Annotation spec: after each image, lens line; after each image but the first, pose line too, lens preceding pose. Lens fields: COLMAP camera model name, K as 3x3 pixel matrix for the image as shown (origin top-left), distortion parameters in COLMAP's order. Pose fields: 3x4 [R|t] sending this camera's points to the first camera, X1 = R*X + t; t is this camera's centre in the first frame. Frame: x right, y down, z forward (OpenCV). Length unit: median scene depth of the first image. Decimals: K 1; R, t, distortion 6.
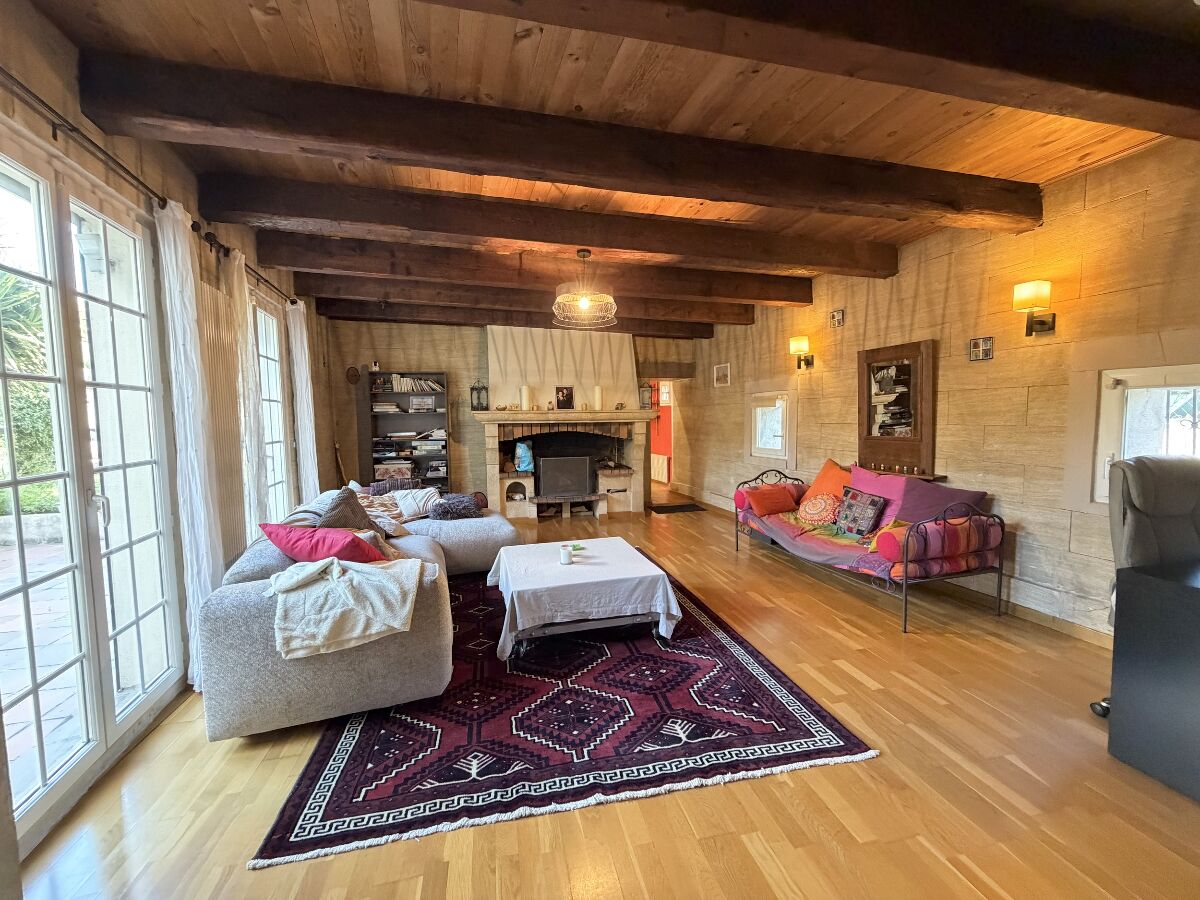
lens RADIAL K [[477.4, 0, 597.5], [0, 477.4, 447.8], [0, 0, 1]] dist [0.002122, -0.000918]
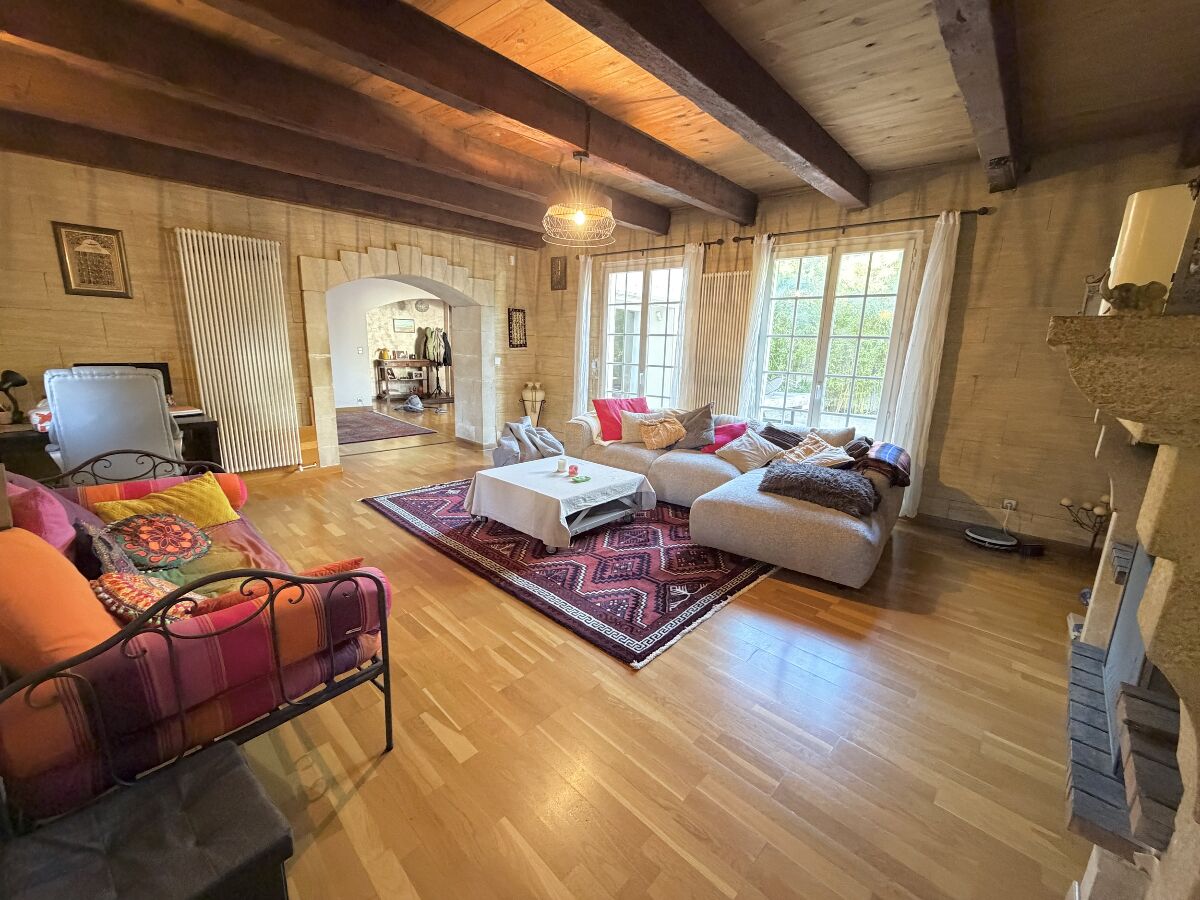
lens RADIAL K [[477.4, 0, 597.5], [0, 477.4, 447.8], [0, 0, 1]] dist [0.002122, -0.000918]
pose [[-0.835129, 0.104802, -0.539979, 0.657409], [-0.060011, 0.958462, 0.278836, -0.203310], [0.546771, 0.265268, -0.794150, 2.583982]]
